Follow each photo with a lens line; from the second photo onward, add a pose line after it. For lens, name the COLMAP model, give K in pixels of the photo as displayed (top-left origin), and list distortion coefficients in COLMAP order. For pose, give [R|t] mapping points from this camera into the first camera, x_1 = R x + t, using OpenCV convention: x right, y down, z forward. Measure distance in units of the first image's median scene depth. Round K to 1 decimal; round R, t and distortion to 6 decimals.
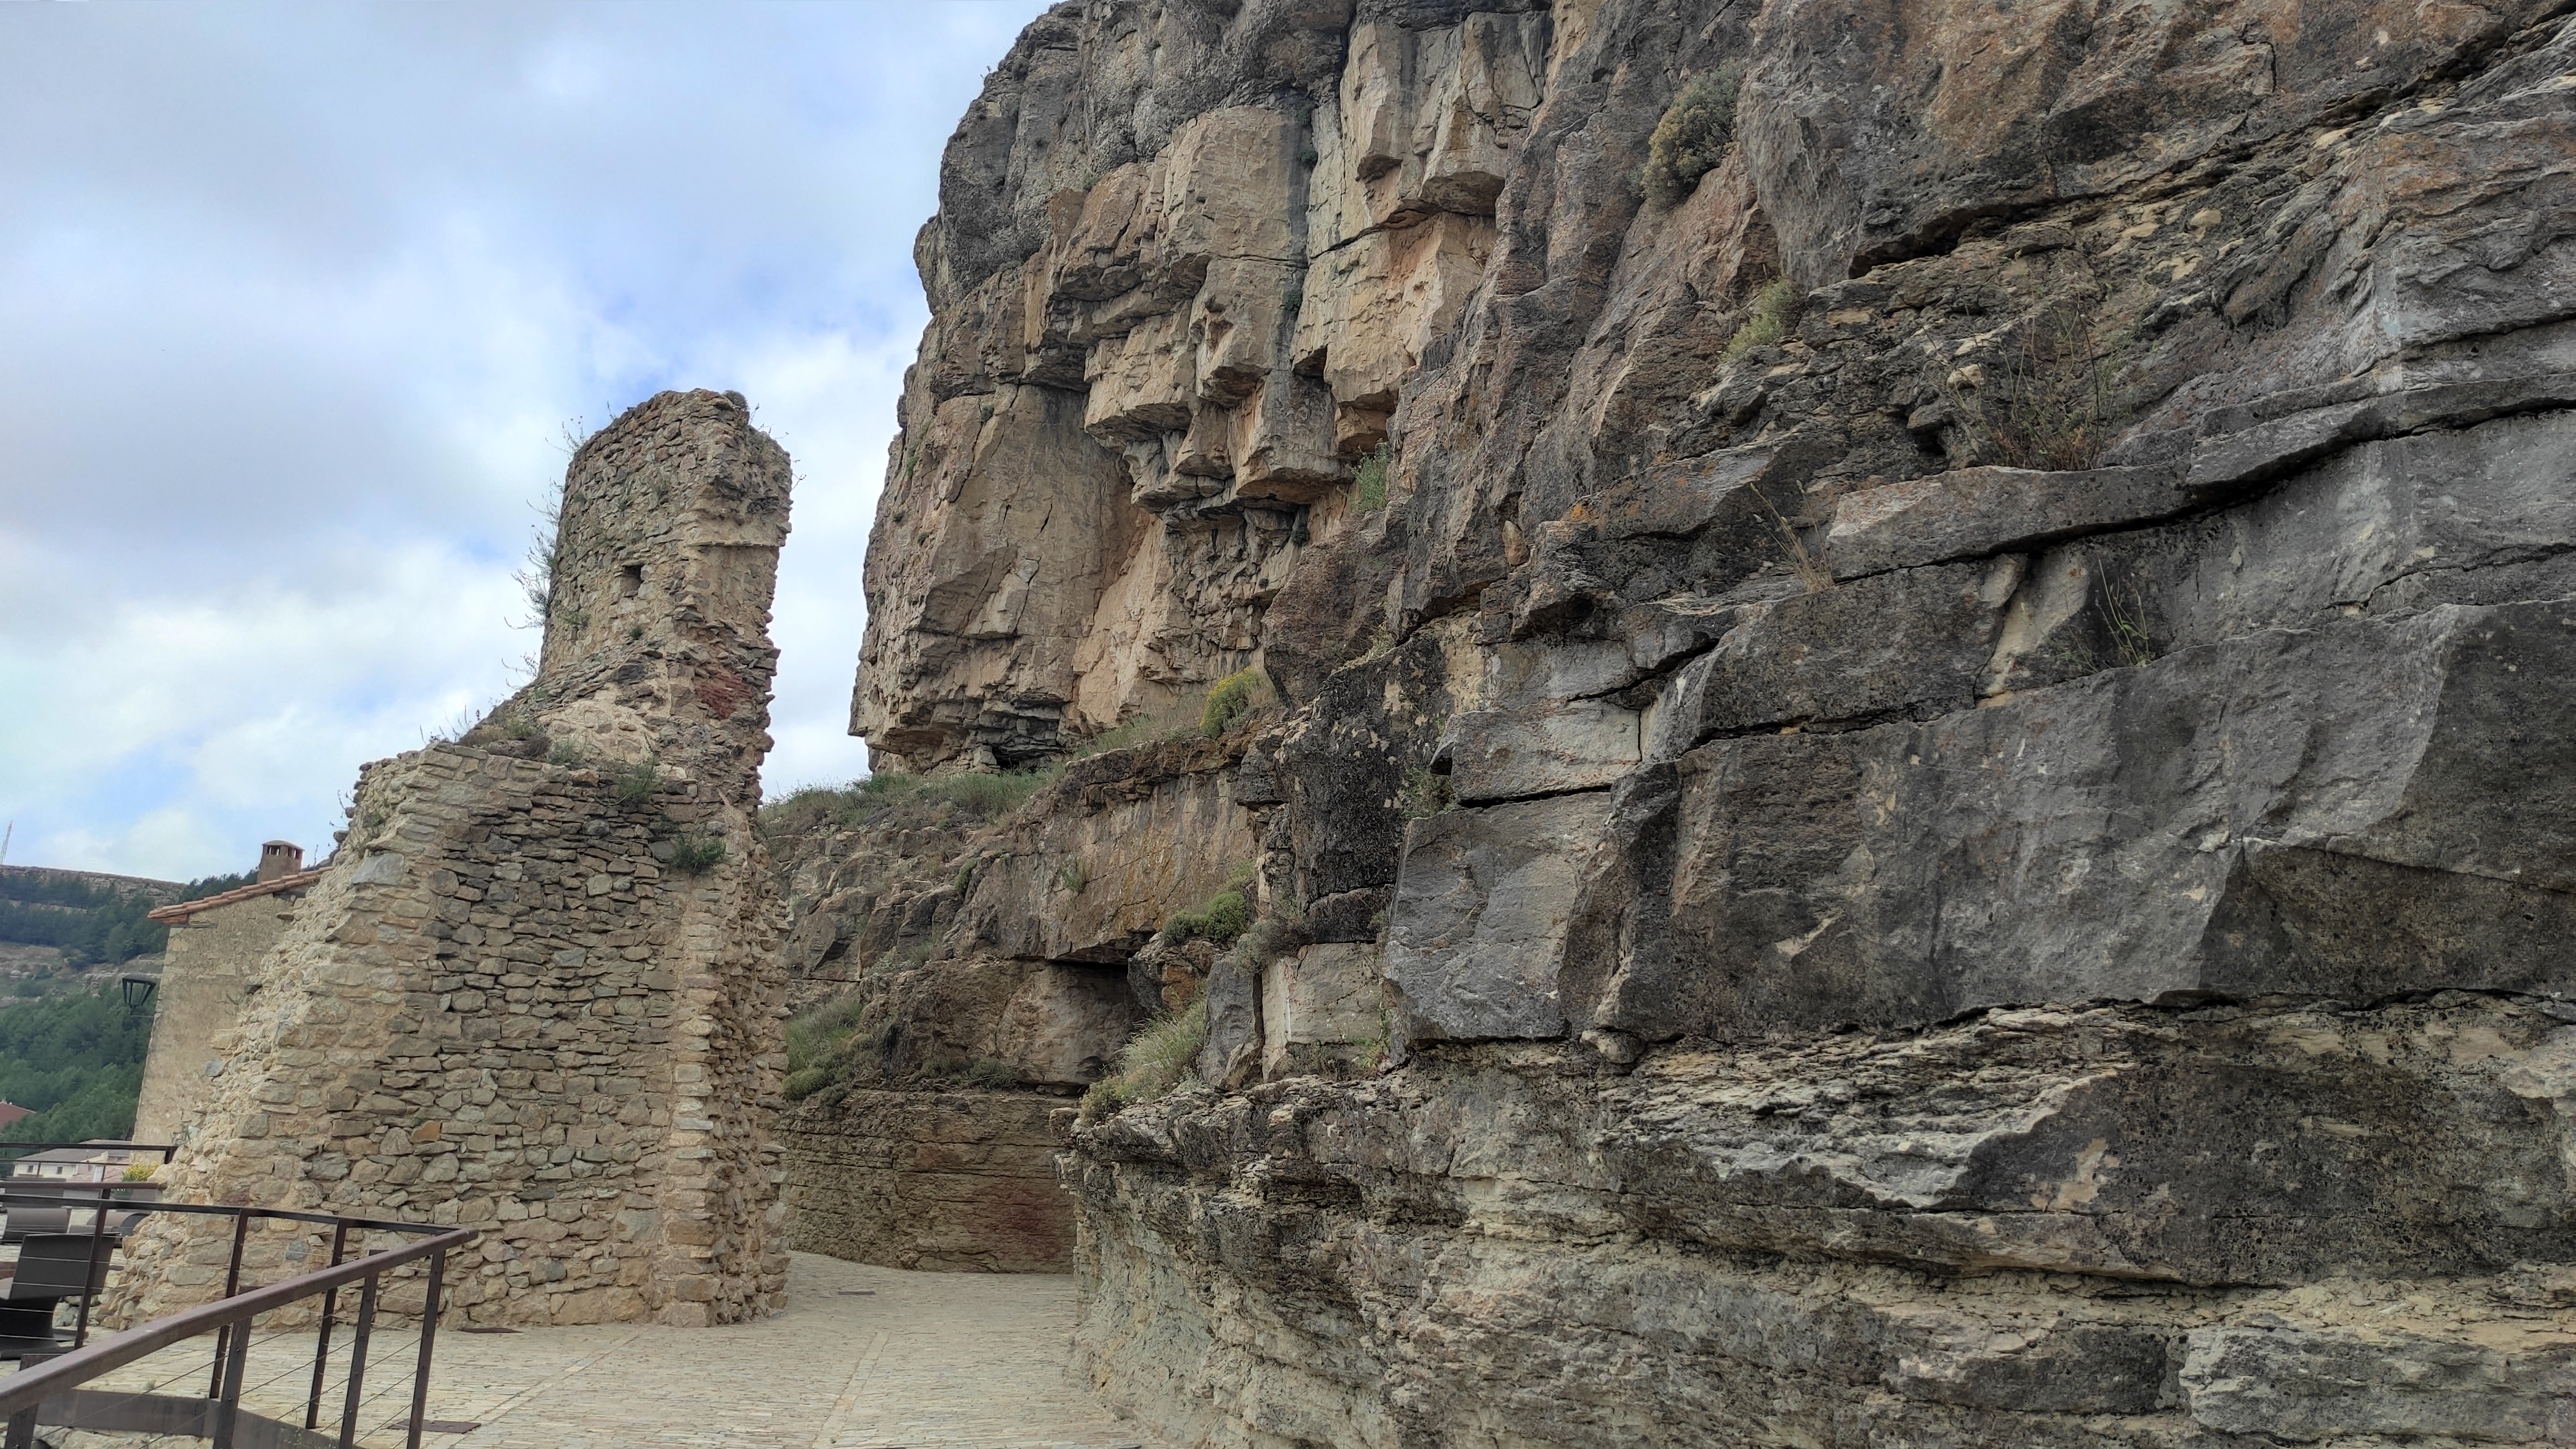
lens RADIAL K [[1882.9, 0, 1268.5], [0, 1882.9, 740.6], [0, 0, 1]] dist [0.080768, -0.090807]
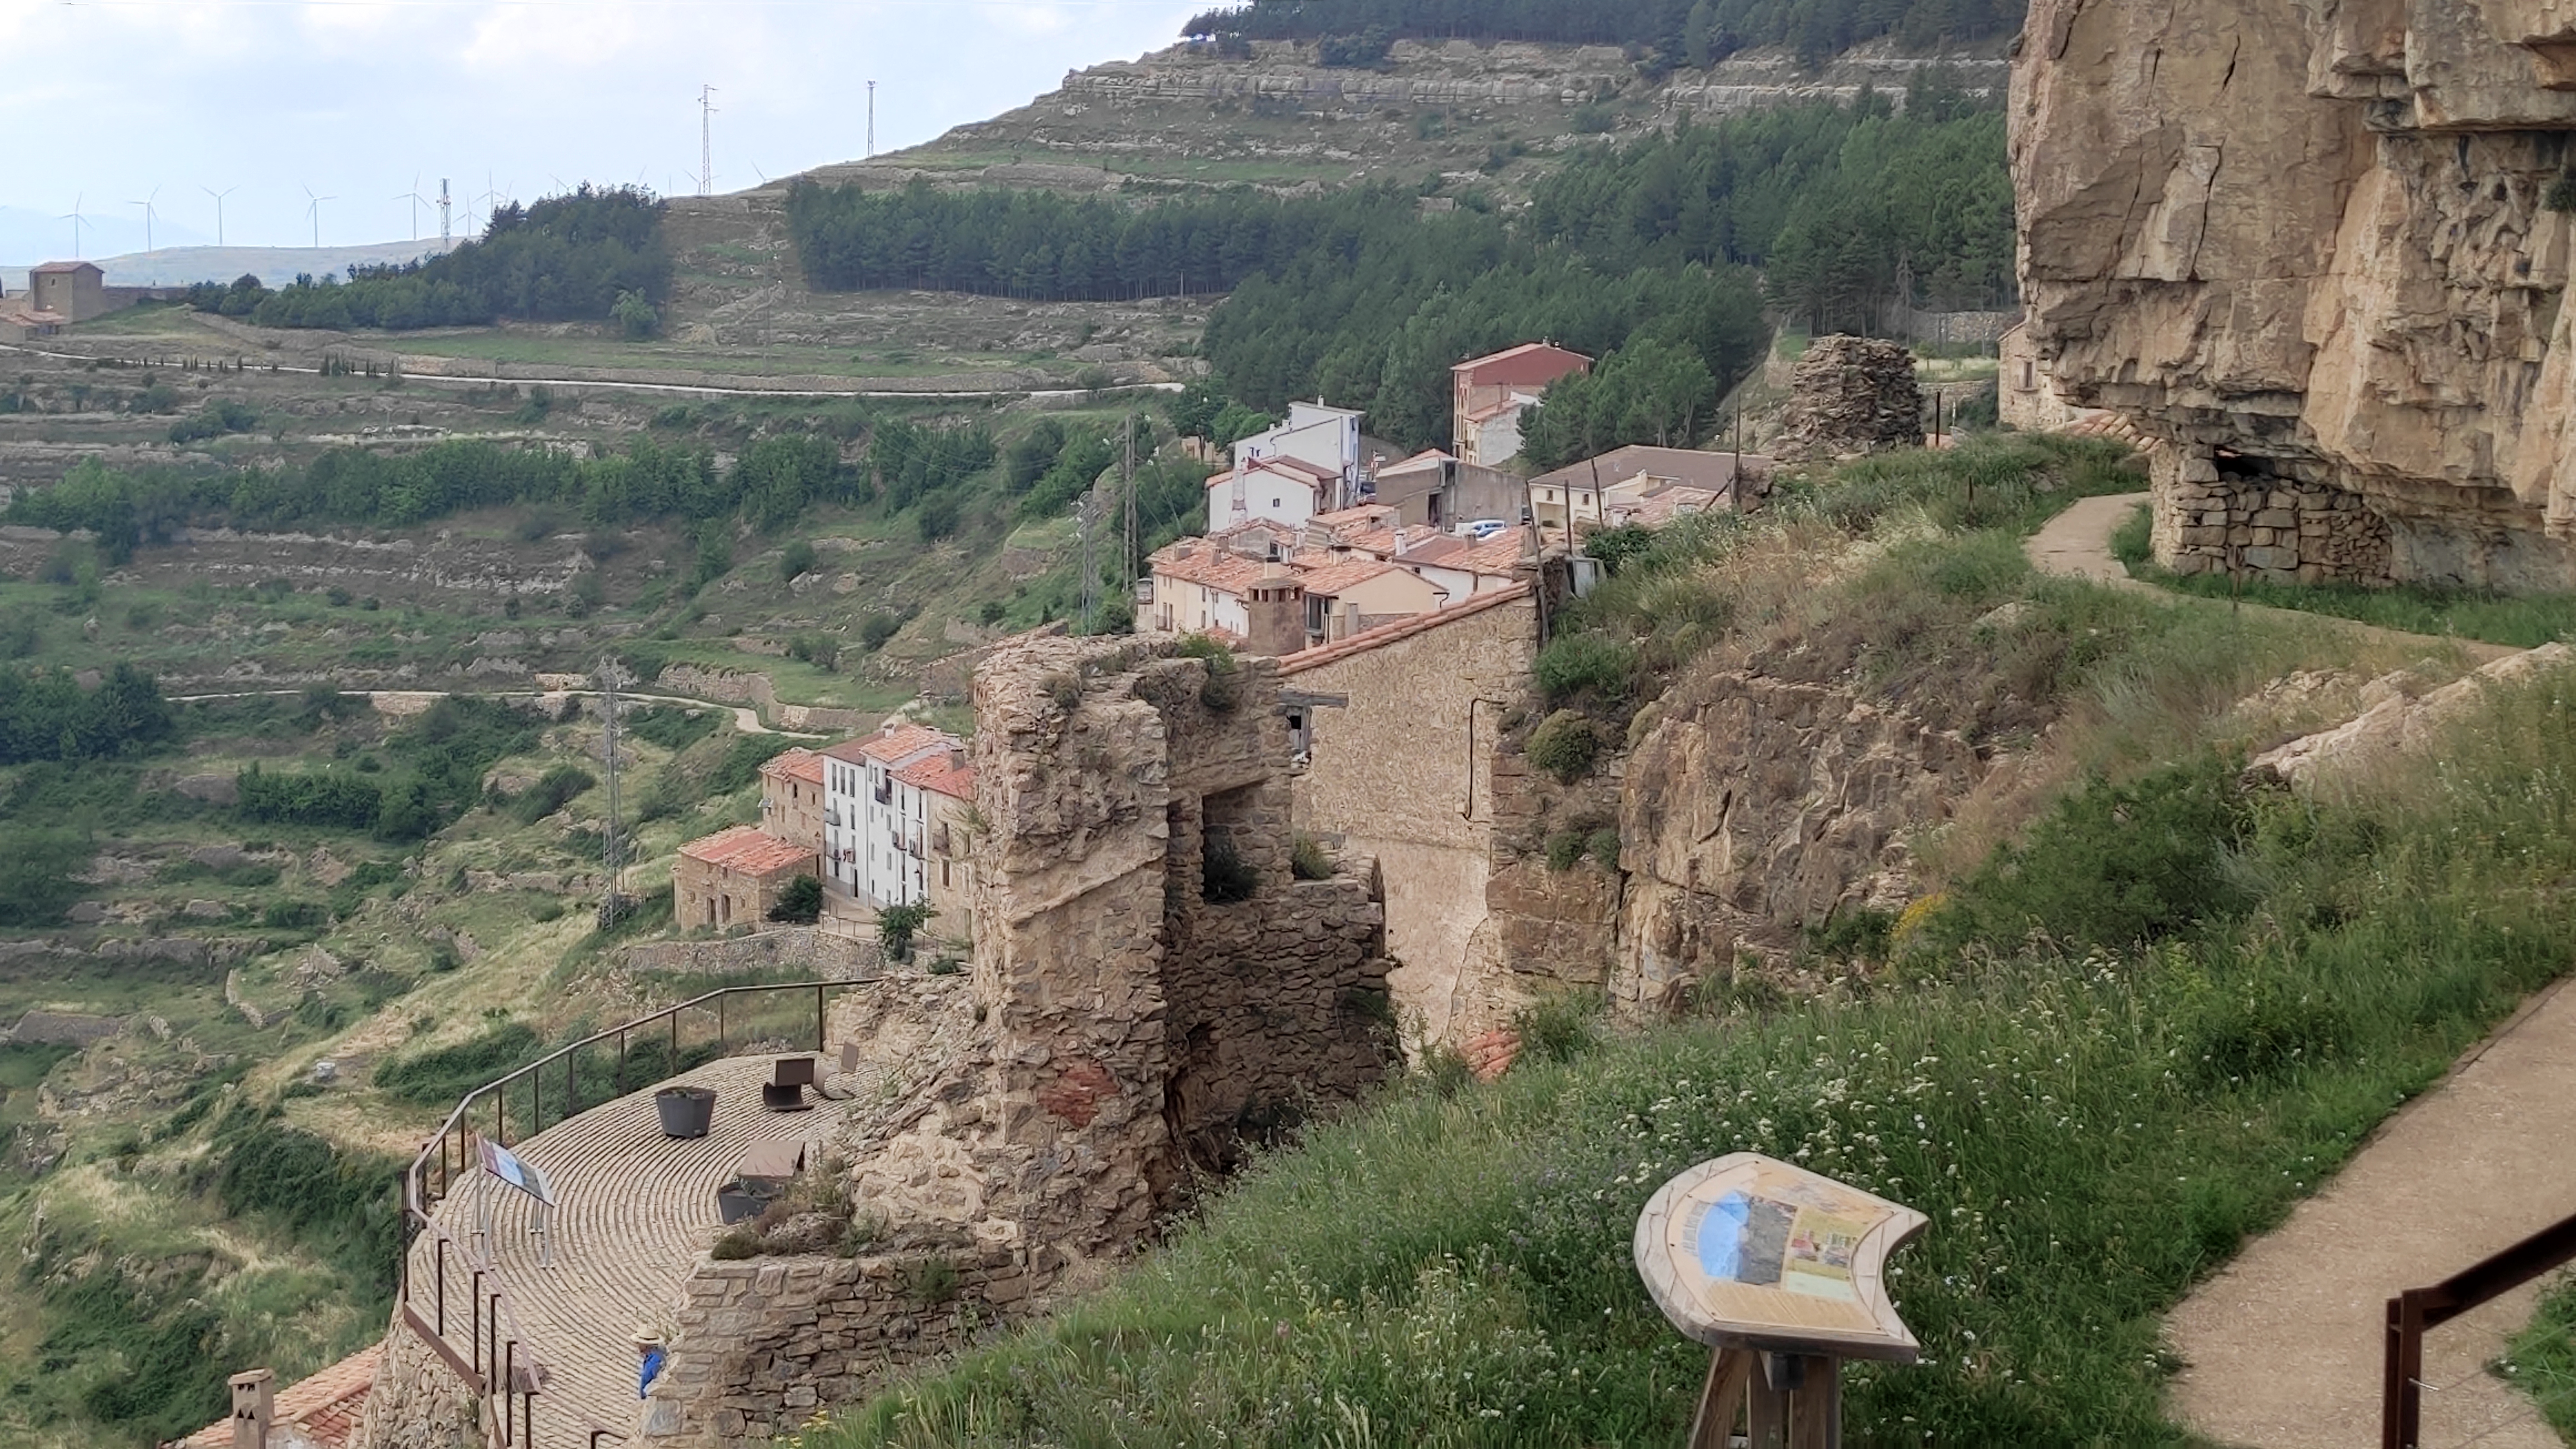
lens RADIAL K [[3763.8, 0, 1284.2], [0, 3763.8, 669.4], [0, 0, 1]] dist [0.108451, -0.288865]
pose [[0.782579, 0.029253, -0.621863, 0.666223], [0.165050, 0.953402, 0.252555, -0.517889], [0.600273, -0.300283, 0.741284, -0.027796]]
